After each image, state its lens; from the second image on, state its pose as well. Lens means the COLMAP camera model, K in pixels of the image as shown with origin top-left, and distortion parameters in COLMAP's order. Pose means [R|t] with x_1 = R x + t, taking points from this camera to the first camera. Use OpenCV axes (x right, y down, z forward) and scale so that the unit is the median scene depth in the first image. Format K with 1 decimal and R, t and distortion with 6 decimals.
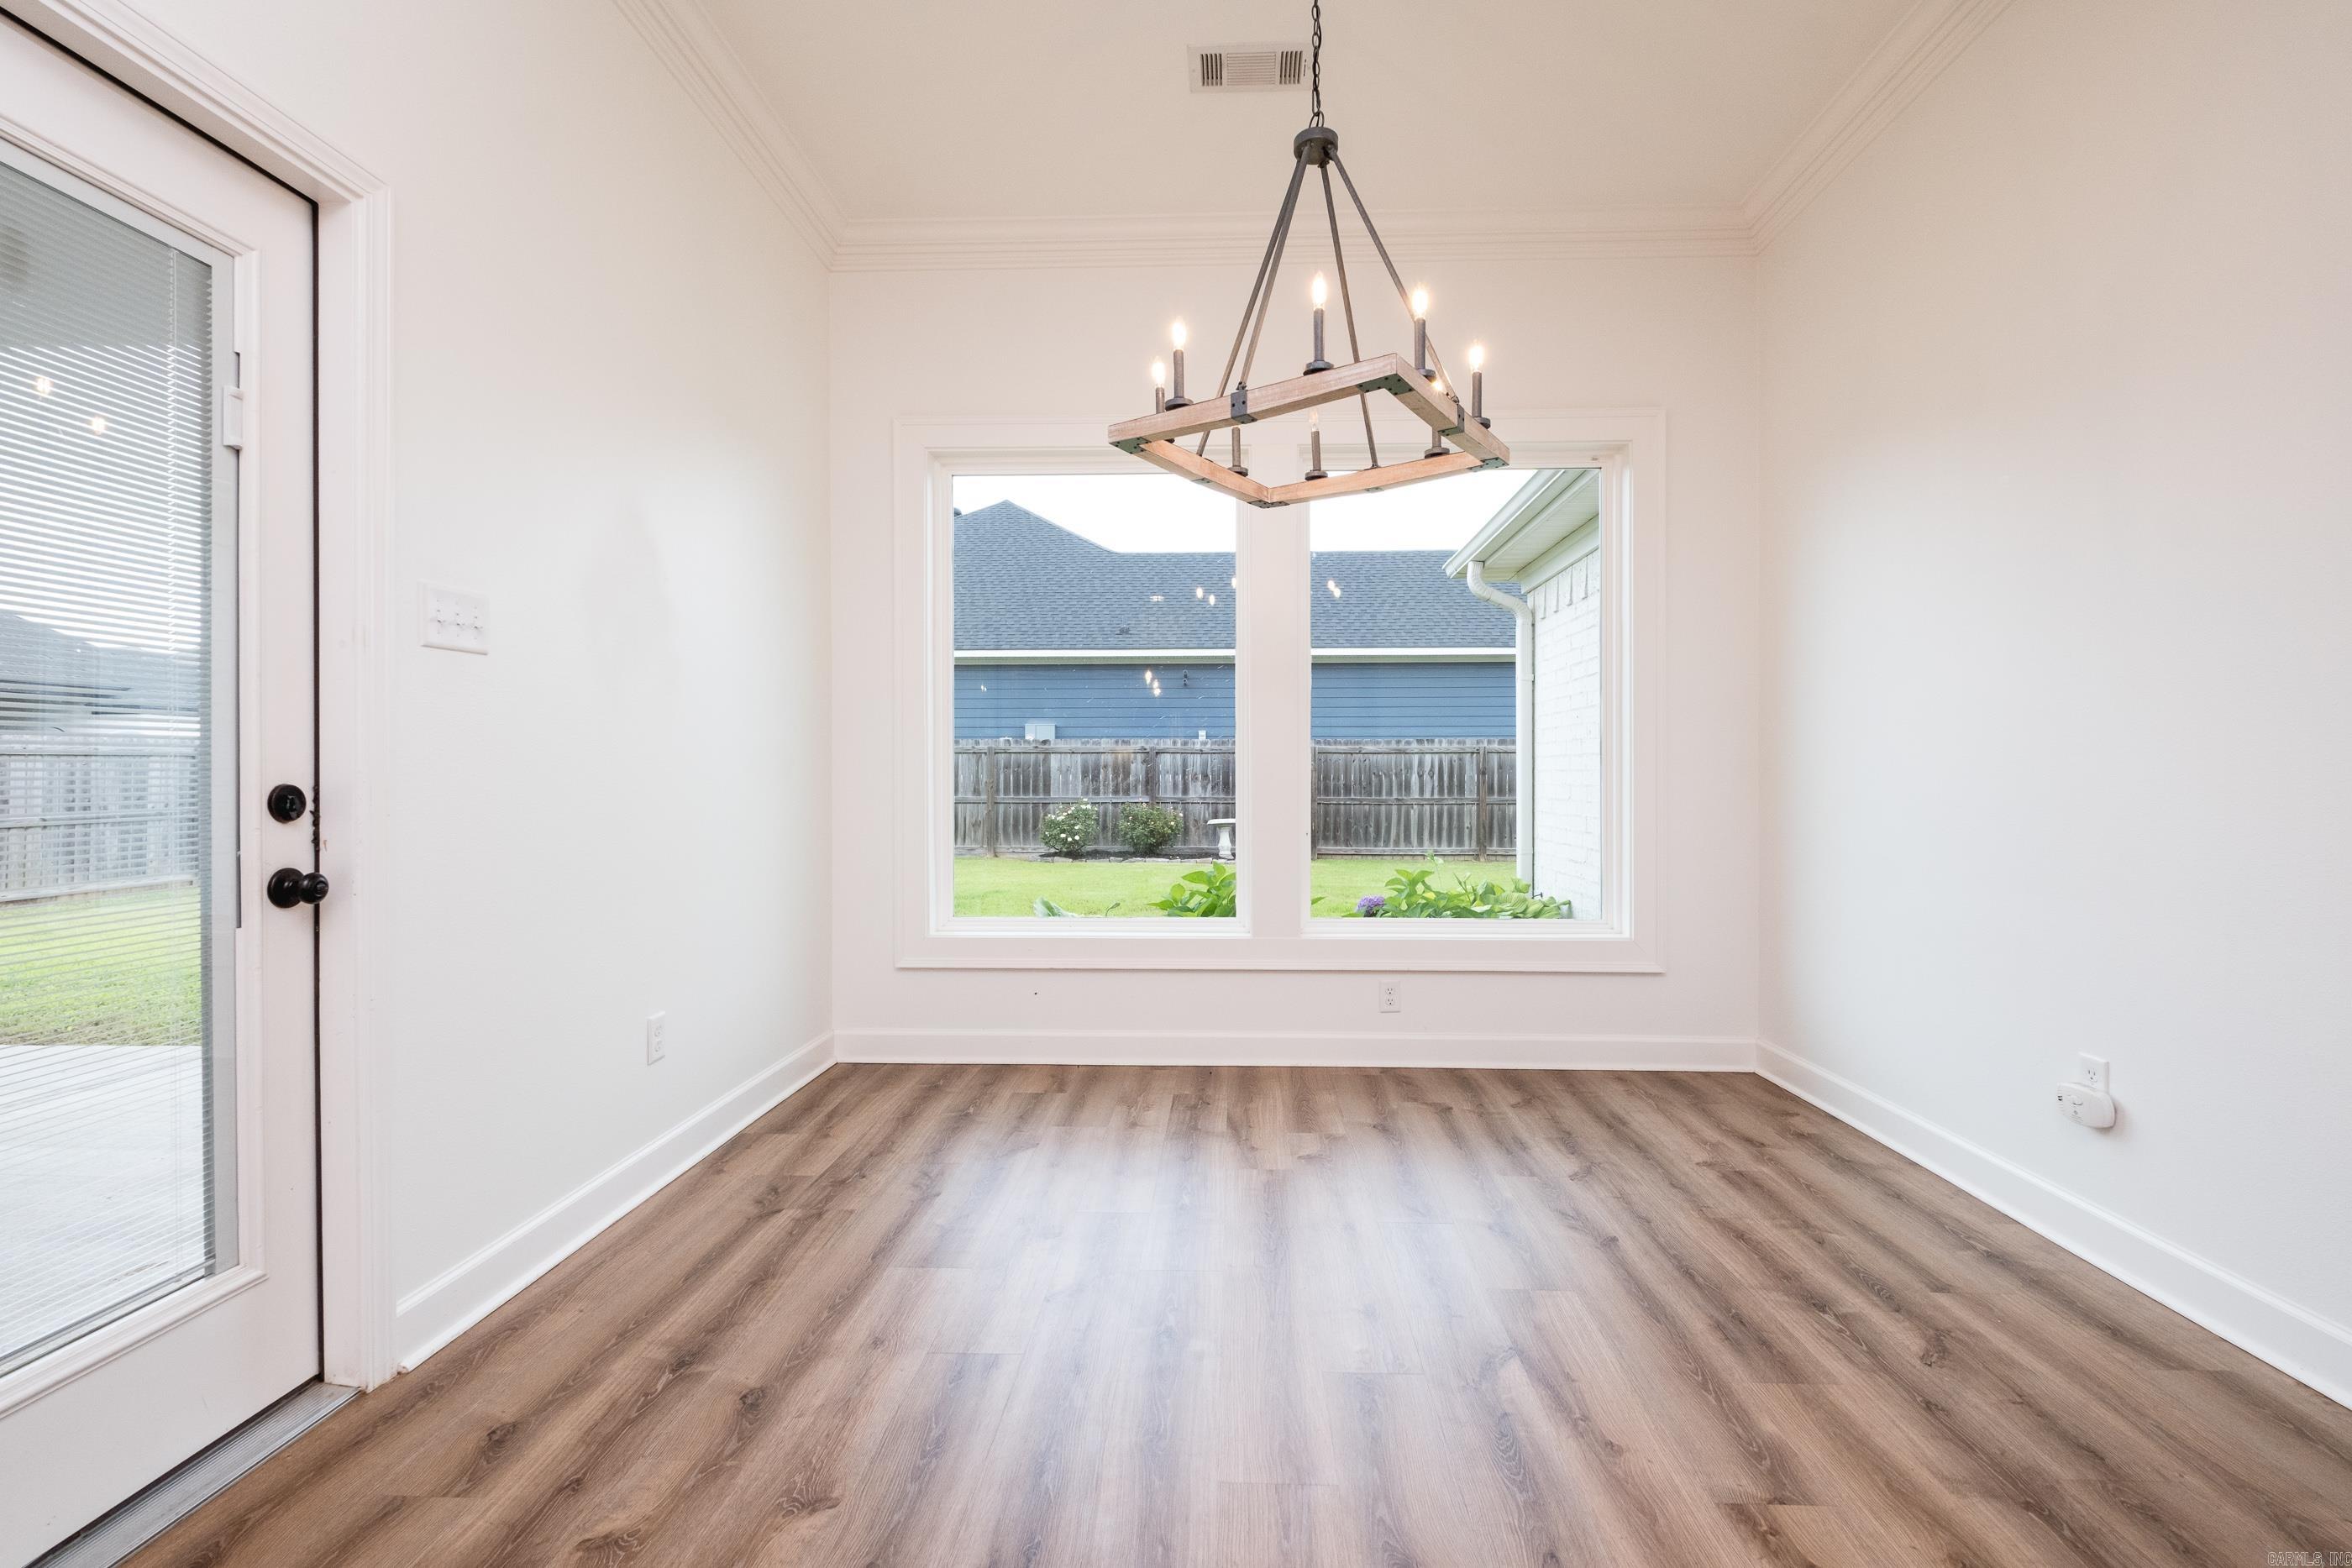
lens RADIAL K [[1050.1, 0, 1228.5], [0, 1050.1, 749.1], [0, 0, 1]] dist [0.010401, -0.008244]
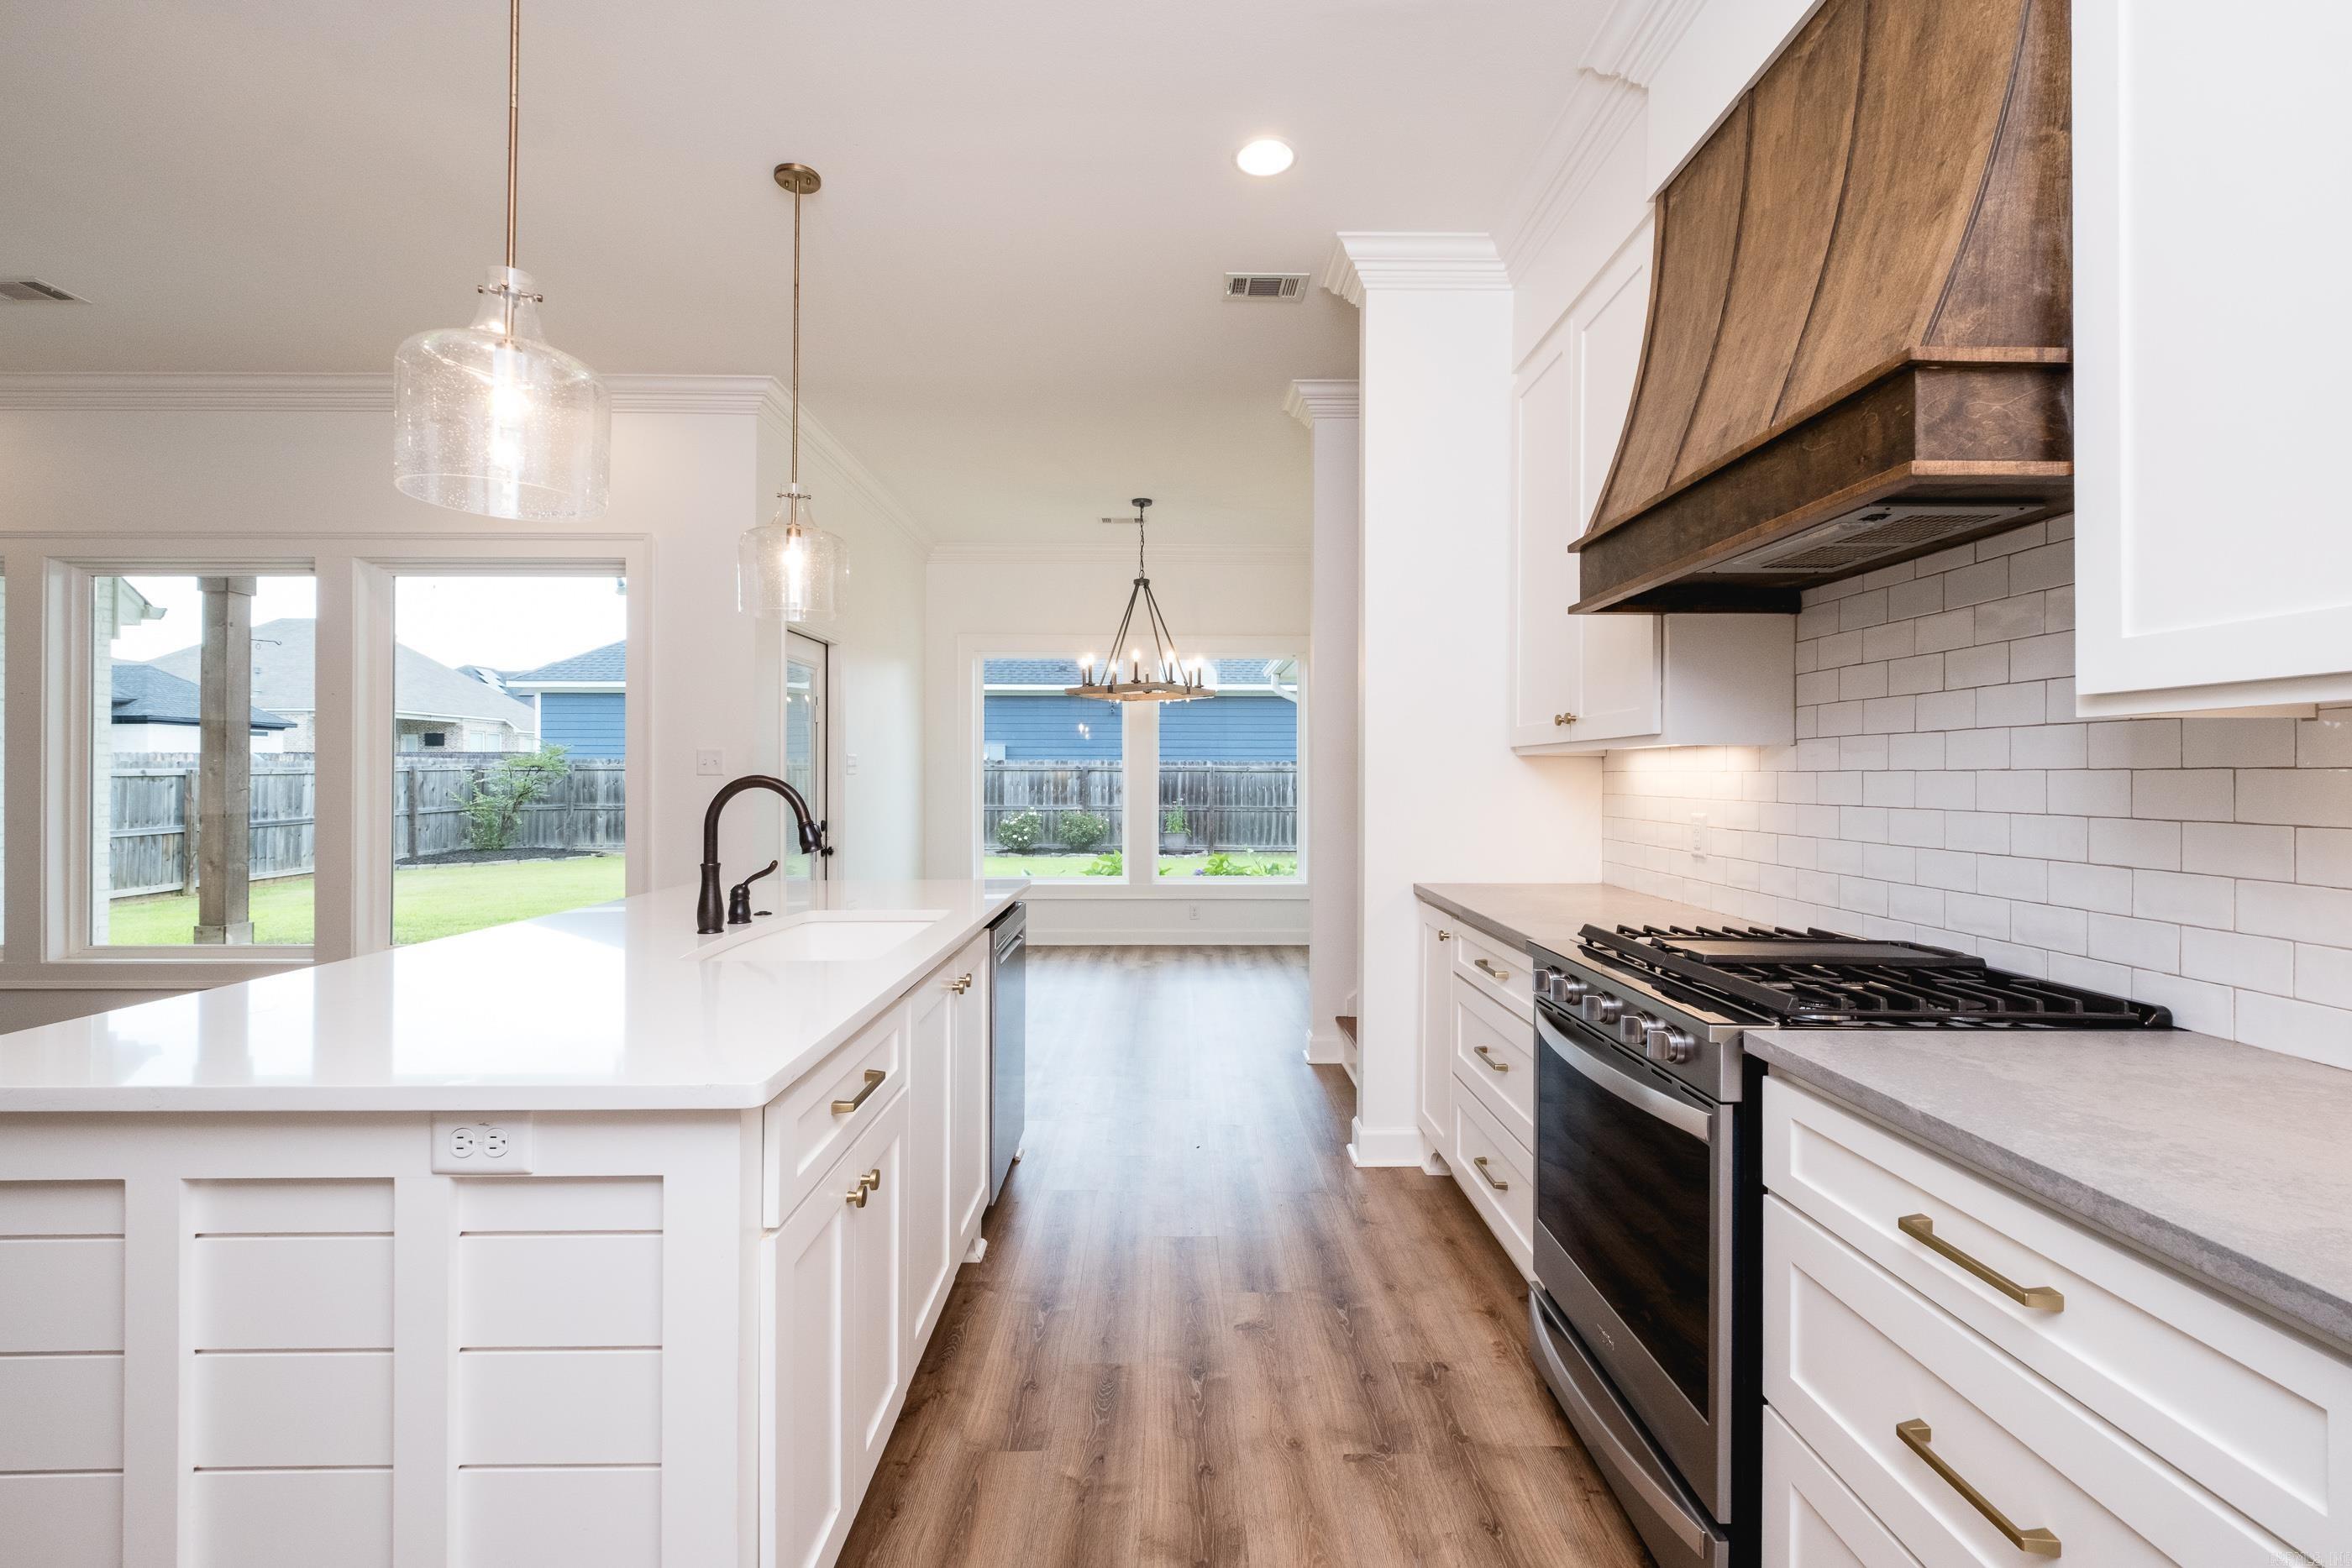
lens RADIAL K [[1023.7, 0, 1180.6], [0, 1023.7, 767.8], [0, 0, 1]] dist [-0.017275, -0.000530]
pose [[0.999813, 0.000398, 0.019343, 0.019500], [-0.000694, 0.999883, 0.015302, -0.019852], [-0.019335, -0.015312, 0.999696, -0.244754]]
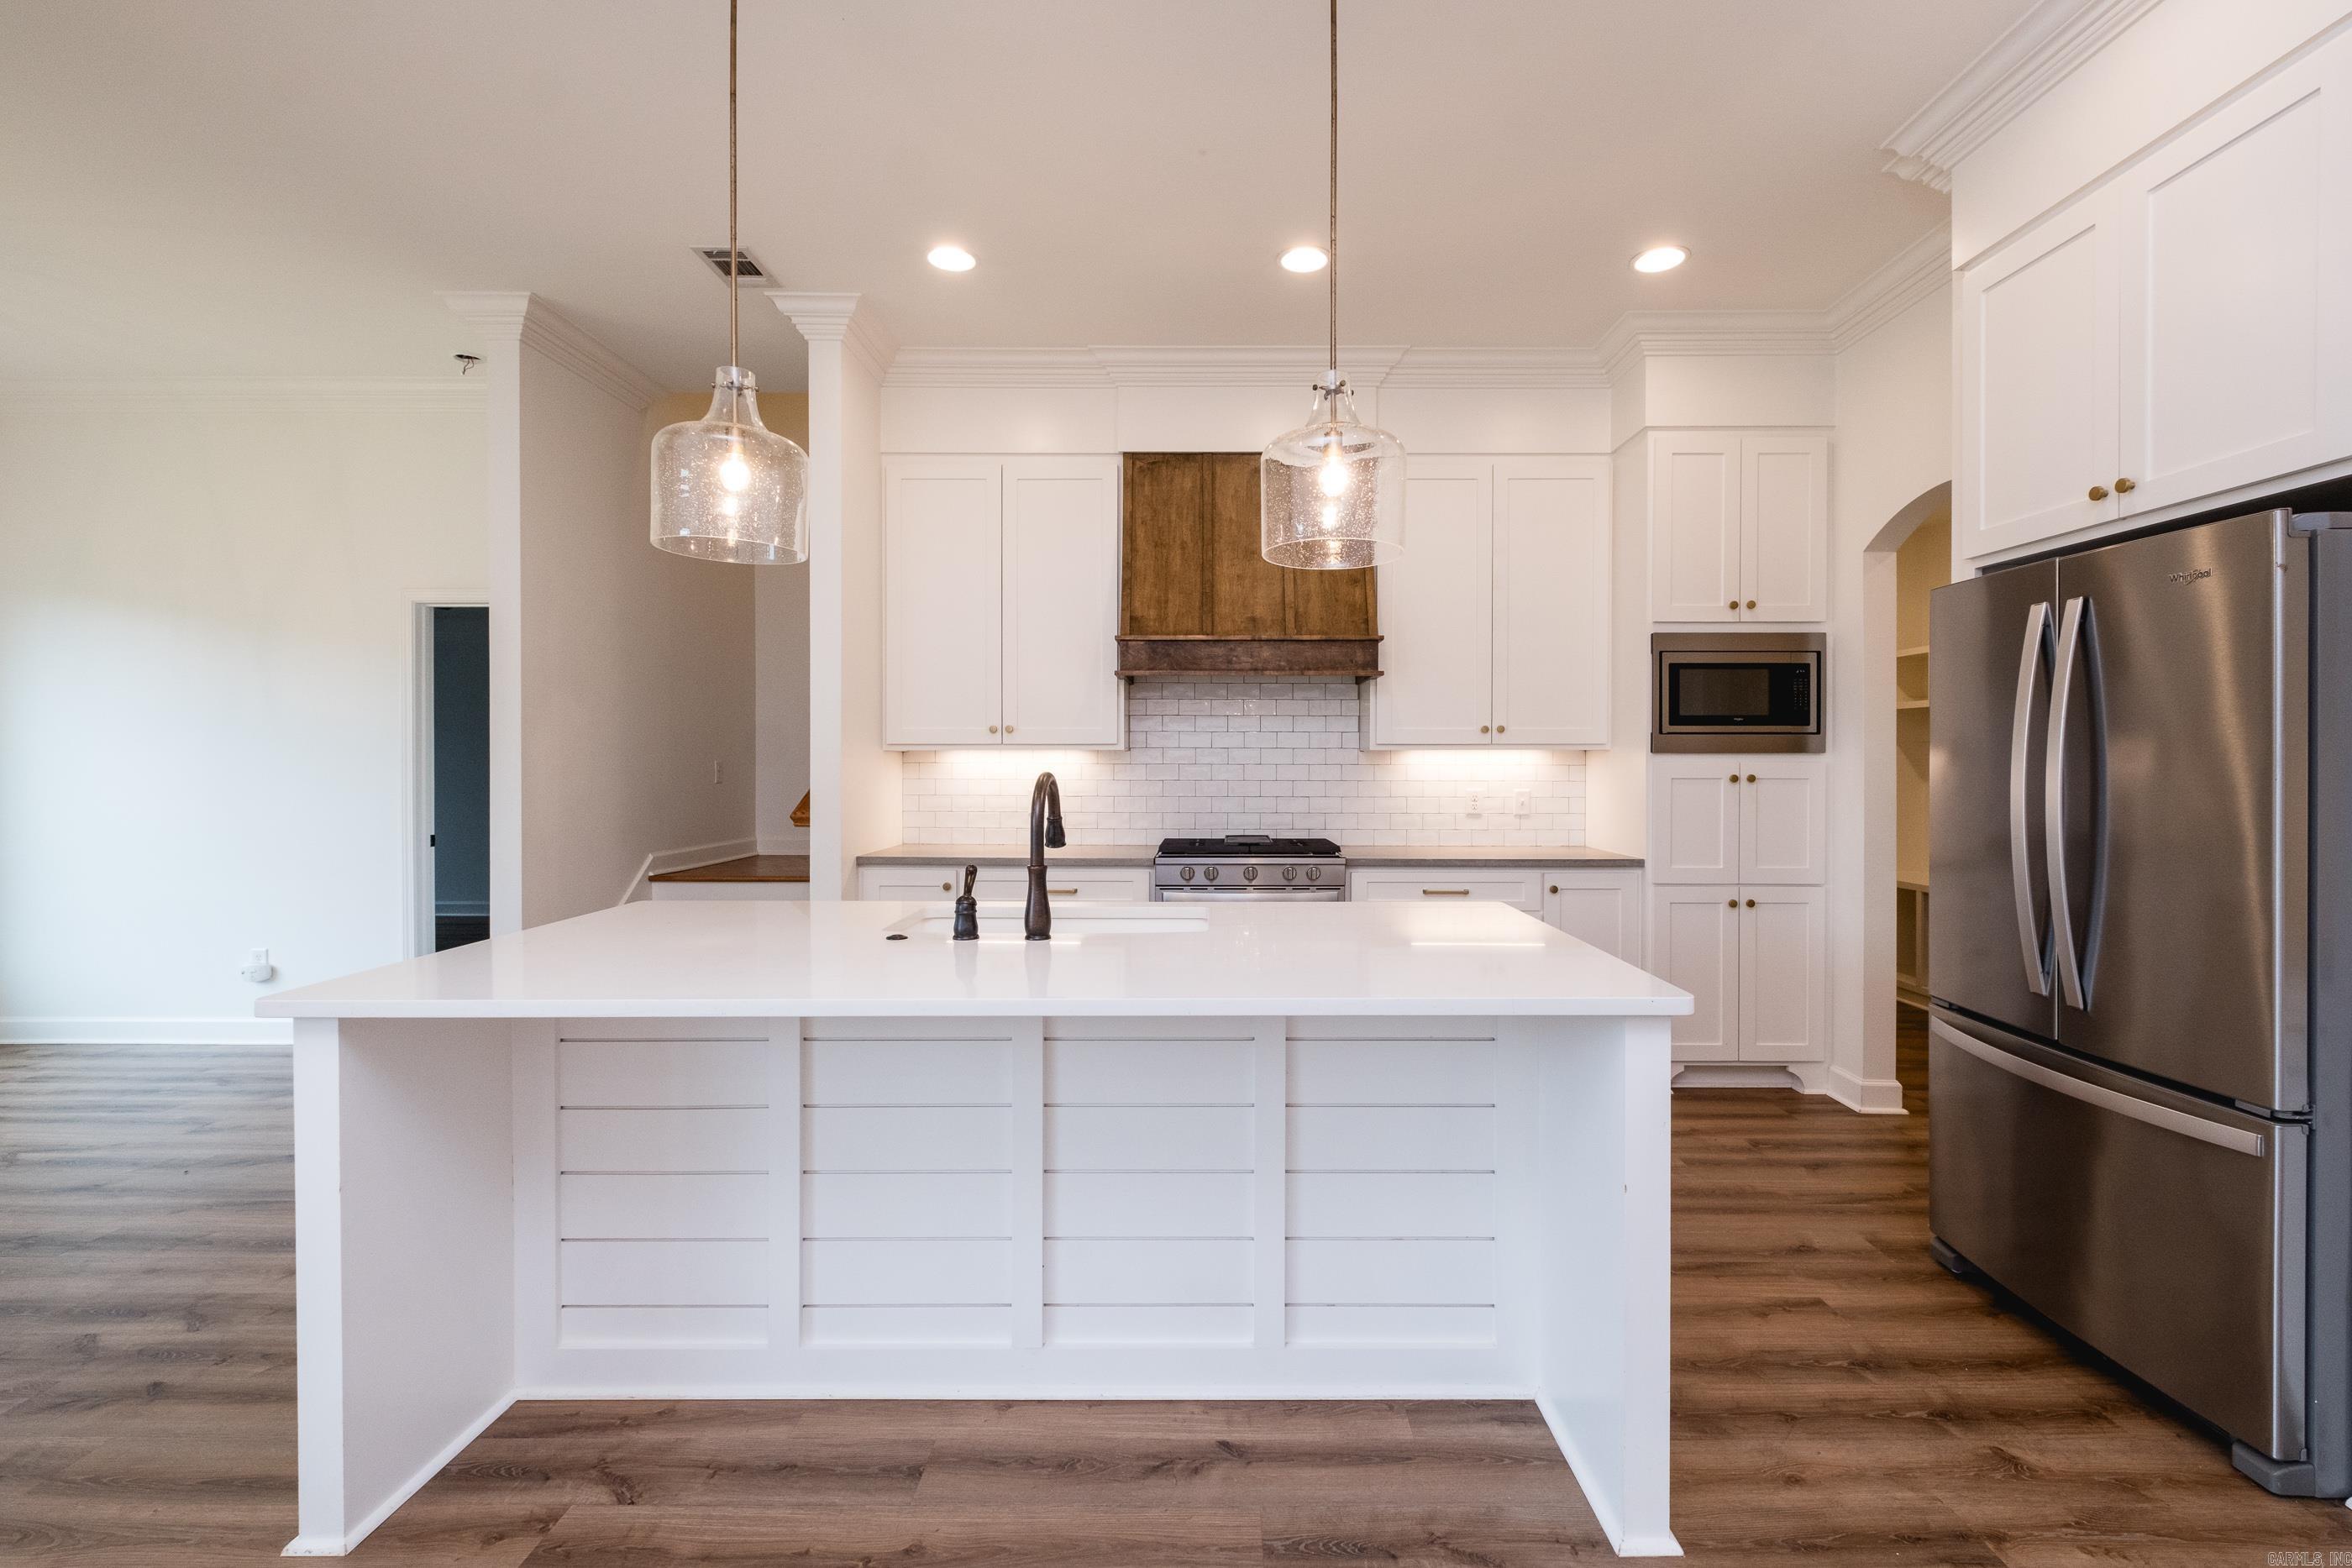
lens RADIAL K [[1056.3, 0, 1182.4], [0, 1056.3, 769.0], [0, 0, 1]] dist [0.001891, -0.000328]
pose [[0.014206, -0.008230, 0.999865, -0.174438], [-0.024669, 0.999659, 0.008579, -0.018752], [-0.999595, -0.024788, 0.013998, -0.130048]]
